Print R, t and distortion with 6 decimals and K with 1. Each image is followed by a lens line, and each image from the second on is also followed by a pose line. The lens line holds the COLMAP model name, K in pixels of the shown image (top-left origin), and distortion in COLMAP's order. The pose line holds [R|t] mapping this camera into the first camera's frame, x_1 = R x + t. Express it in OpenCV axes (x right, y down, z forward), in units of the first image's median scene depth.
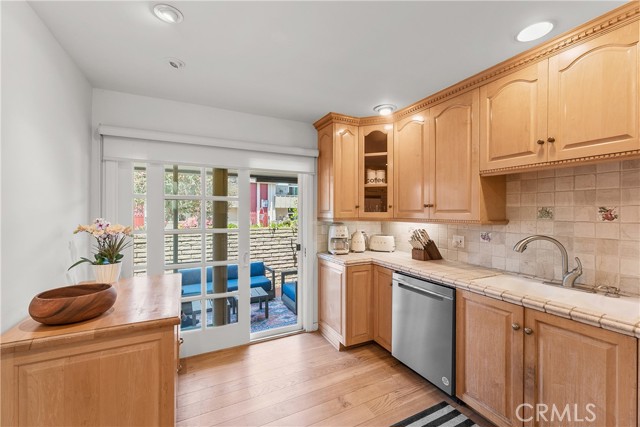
lens RADIAL K [[261.7, 0, 318.2], [0, 261.7, 210.8], [0, 0, 1]] dist [-0.001571, 0.000638]
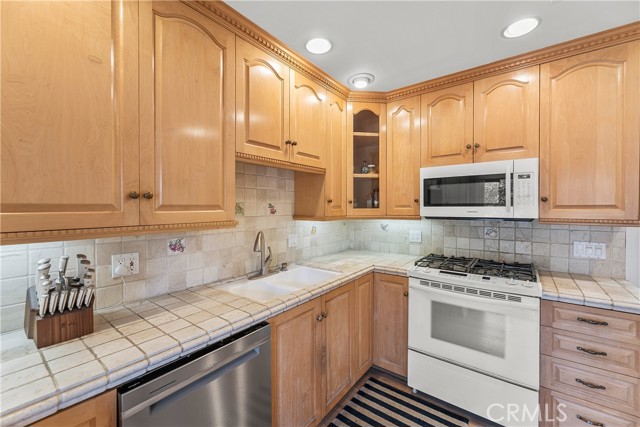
lens RADIAL K [[261.7, 0, 319.0], [0, 261.7, 210.3], [0, 0, 1]] dist [-0.001571, 0.000638]
pose [[-0.438364, -0.008889, 0.898753, -0.158014], [0.004404, 0.999918, 0.012037, 0.002870], [-0.898787, 0.009234, -0.438289, 1.308816]]
